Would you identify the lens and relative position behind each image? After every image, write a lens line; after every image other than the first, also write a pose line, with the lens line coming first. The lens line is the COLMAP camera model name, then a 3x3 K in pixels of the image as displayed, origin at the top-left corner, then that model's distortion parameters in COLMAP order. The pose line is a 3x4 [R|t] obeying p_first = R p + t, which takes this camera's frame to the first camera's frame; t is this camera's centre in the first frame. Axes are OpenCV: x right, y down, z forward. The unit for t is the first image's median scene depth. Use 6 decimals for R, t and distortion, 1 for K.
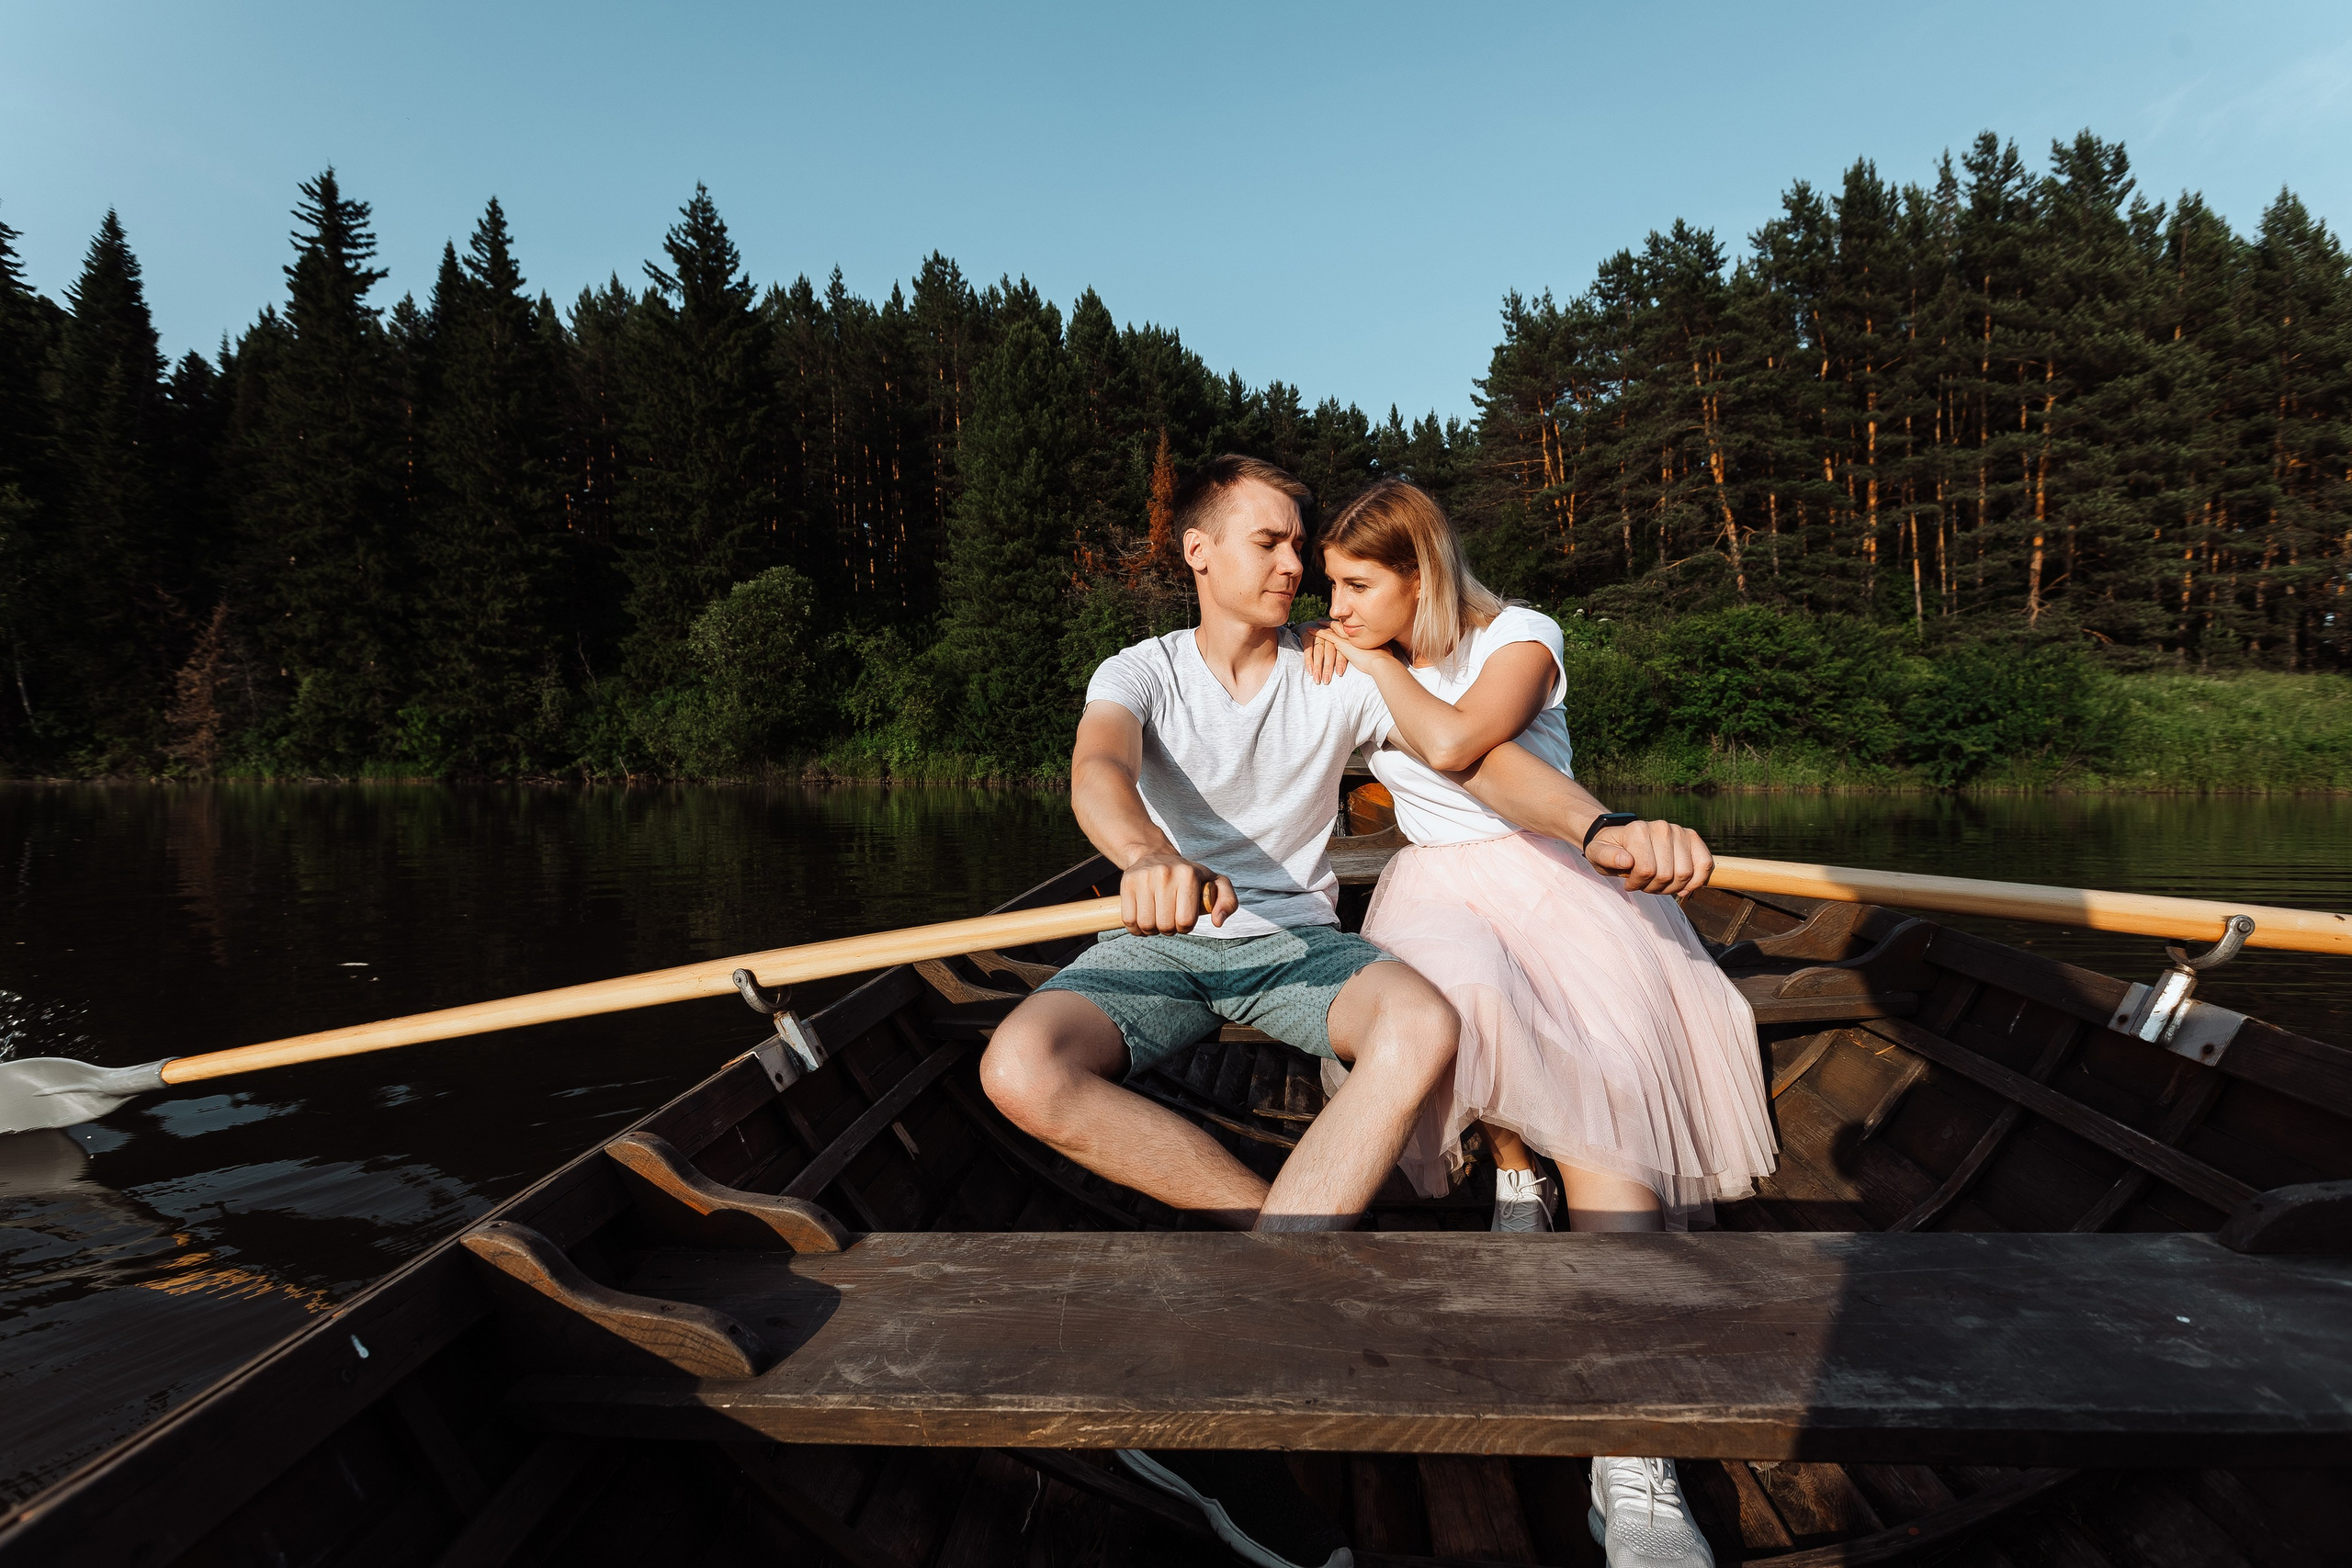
lens RADIAL K [[1101.0, 0, 1161.9], [0, 1101.0, 773.3], [0, 0, 1]] dist [-0.000896, 0.000113]
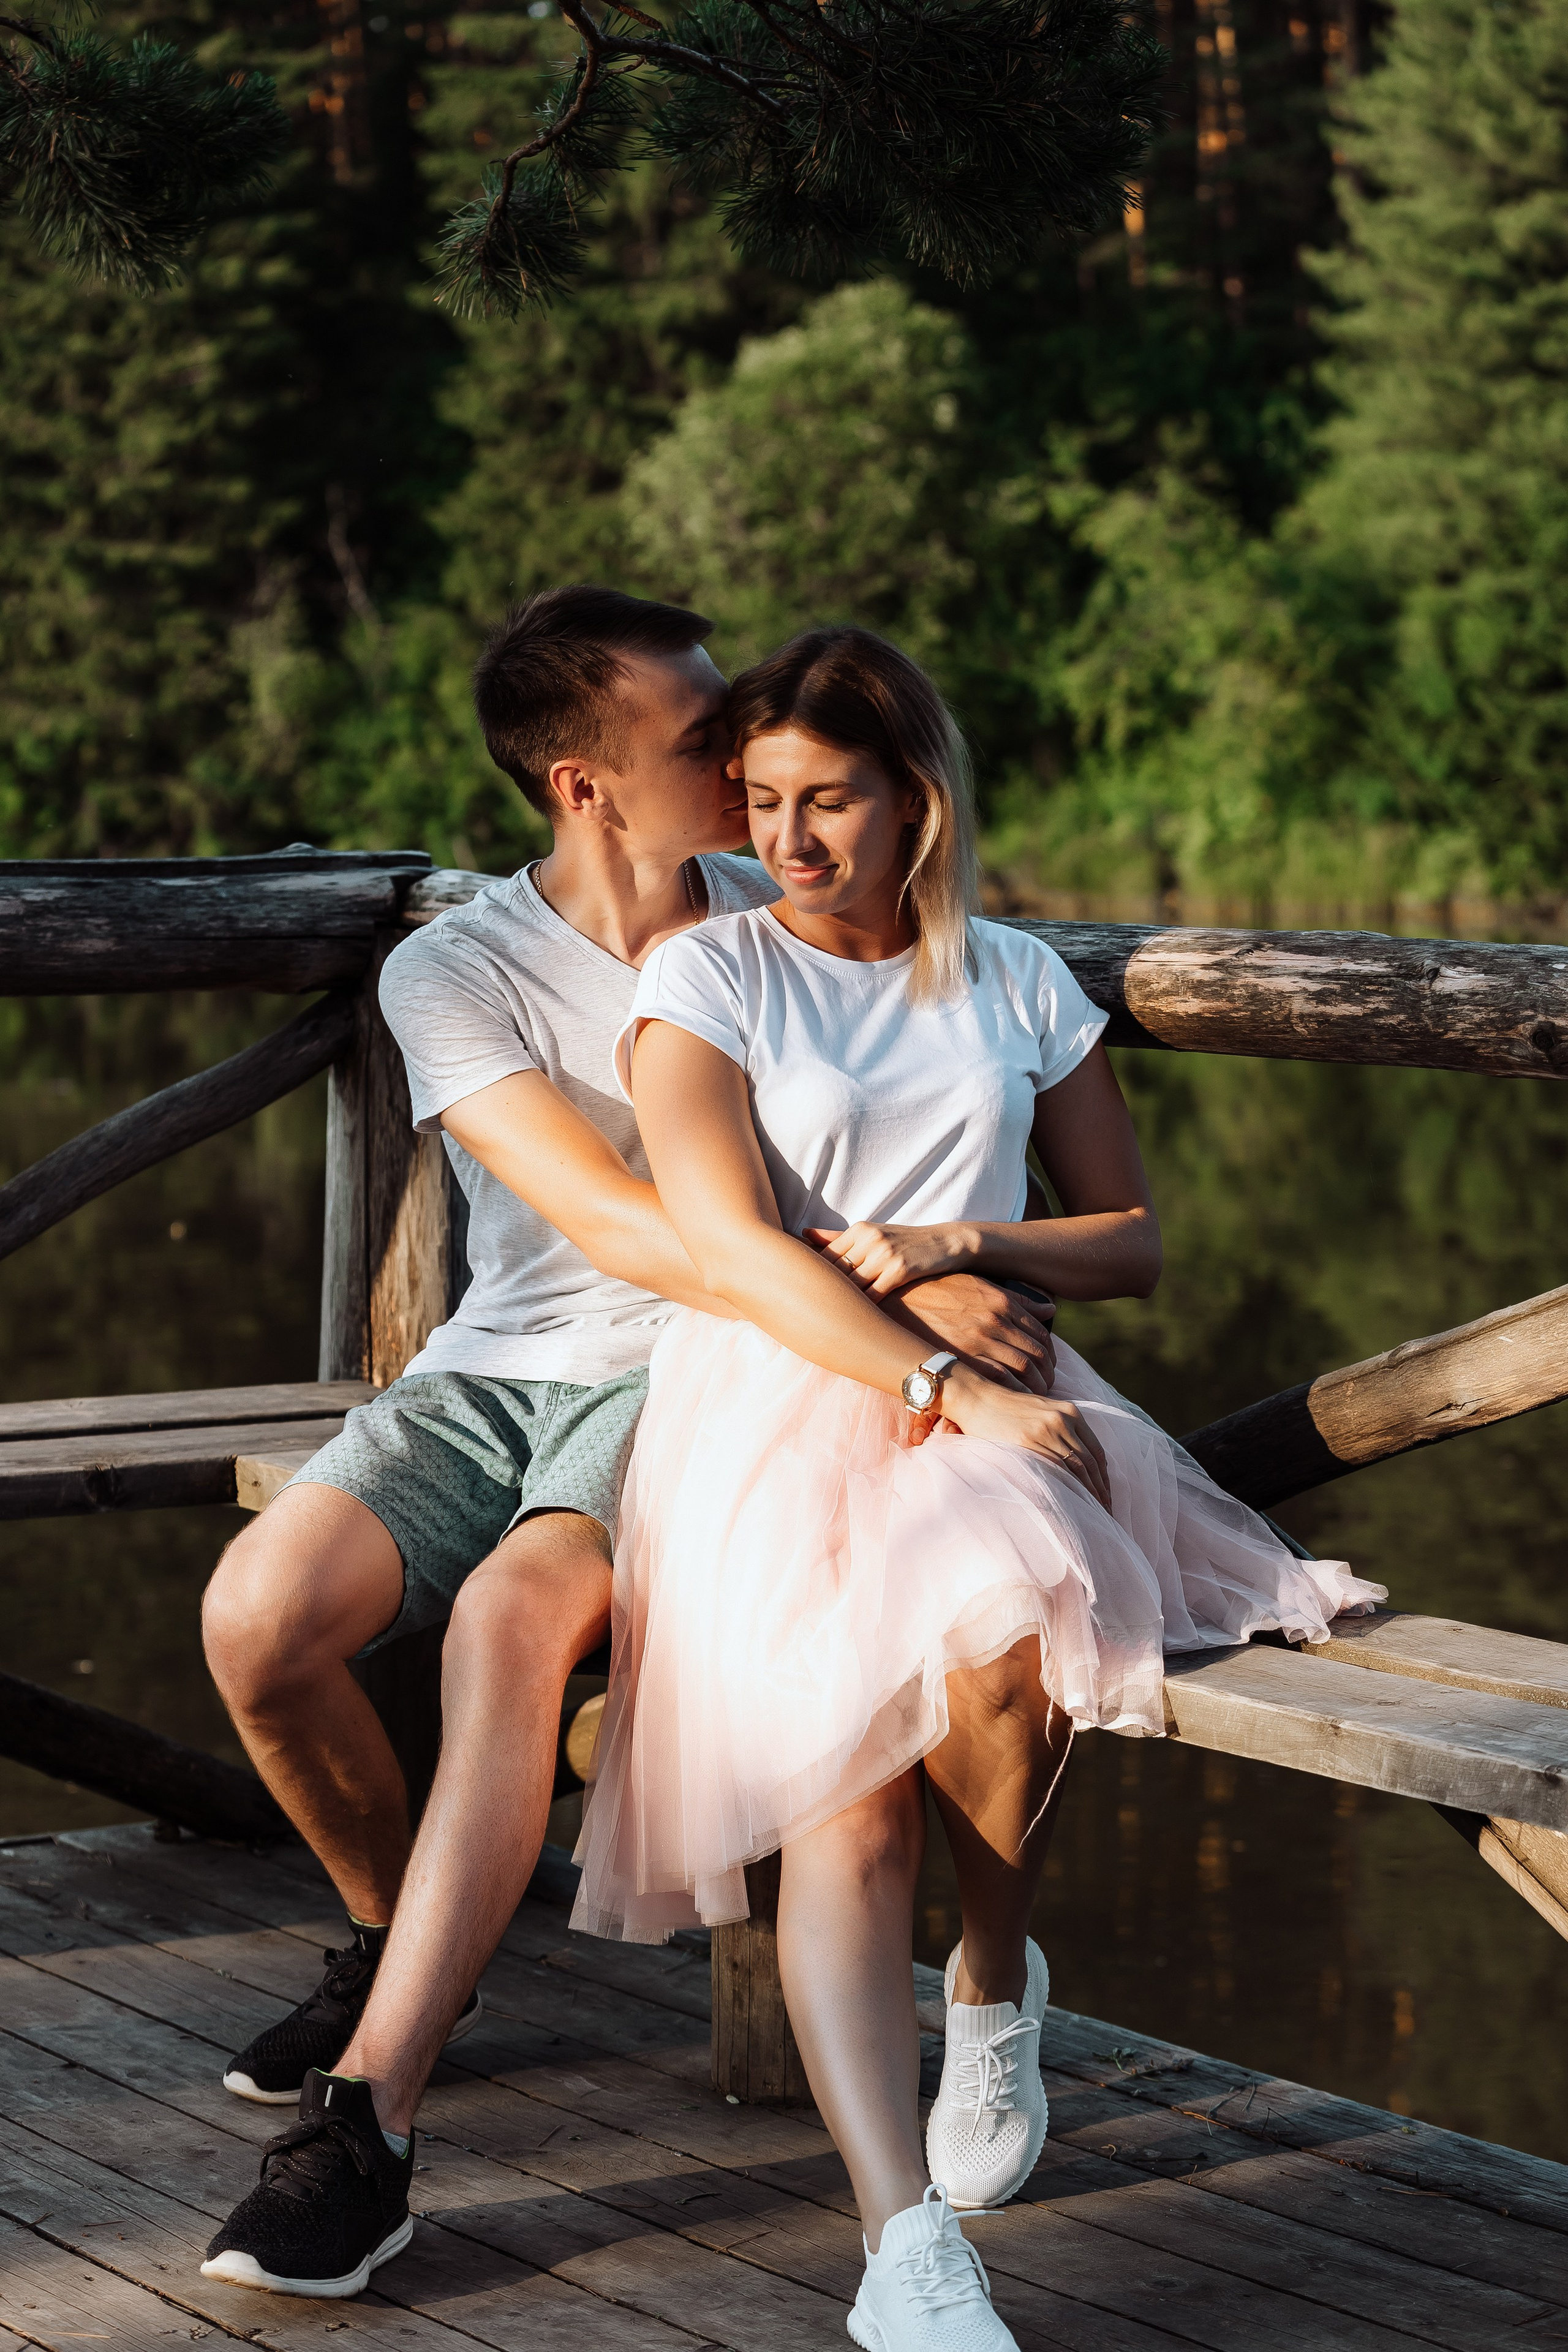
lens RADIAL K [[4417.2, 0, 784.0], [0, 4417.2, 1177.3], [0, 0, 1]] dist [-0.226335, 0.000000]
pose [[0.941477, 0.017337, -0.336632, 0.099099], [0.010054, 0.996788, 0.079455, -0.018892], [0.336928, -0.078190, 0.938278, -0.332305]]
